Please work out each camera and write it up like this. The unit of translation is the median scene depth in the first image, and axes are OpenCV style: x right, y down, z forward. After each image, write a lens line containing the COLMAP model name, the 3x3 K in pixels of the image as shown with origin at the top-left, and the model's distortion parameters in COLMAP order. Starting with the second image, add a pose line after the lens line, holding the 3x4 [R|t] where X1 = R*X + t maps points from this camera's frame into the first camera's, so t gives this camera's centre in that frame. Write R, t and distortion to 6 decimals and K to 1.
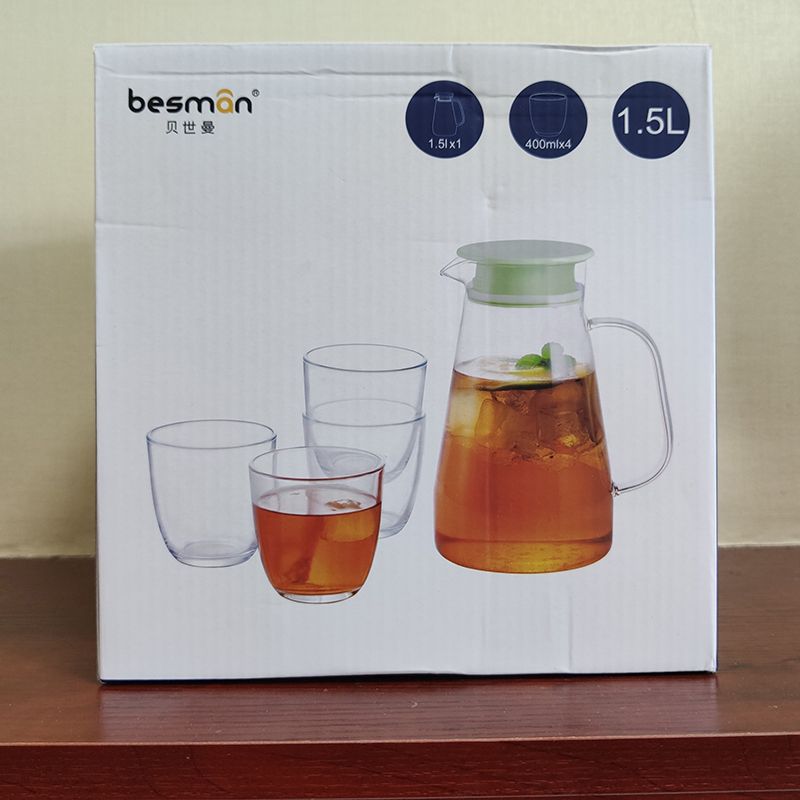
lens RADIAL K [[863.6, 0, 408.0], [0, 863.6, 386.6], [0, 0, 1]] dist [-0.031844, 0.000000]
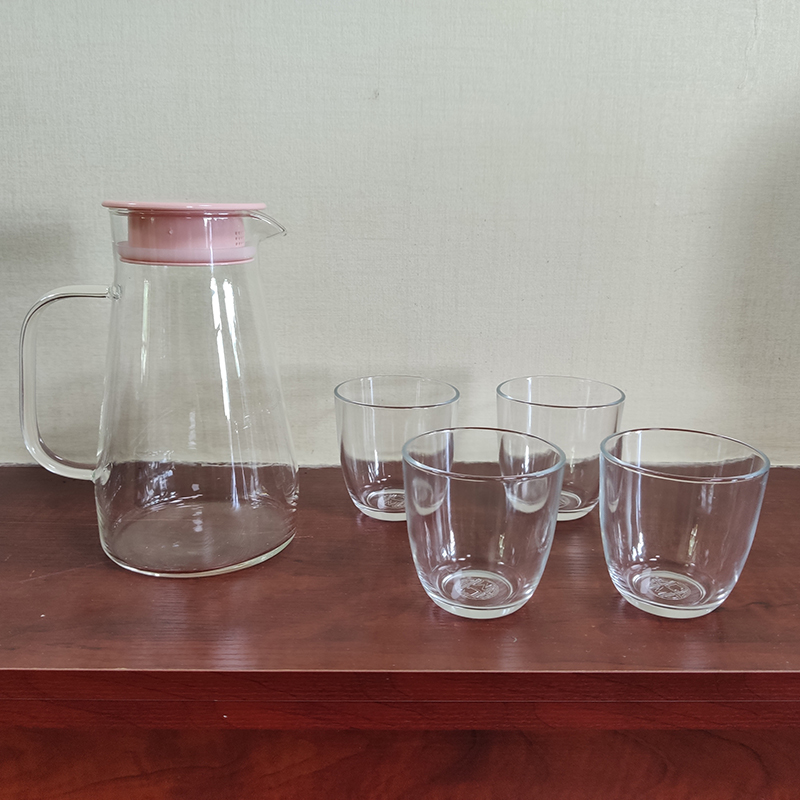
lens RADIAL K [[863.6, 0, 407.3], [0, 863.6, 408.2], [0, 0, 1]] dist [-0.031844, 0.000000]
pose [[0.999656, 0.022396, 0.013685, -0.251275], [-0.025292, 0.961316, 0.274284, -0.537090], [-0.007013, -0.274535, 0.961551, -0.473463]]
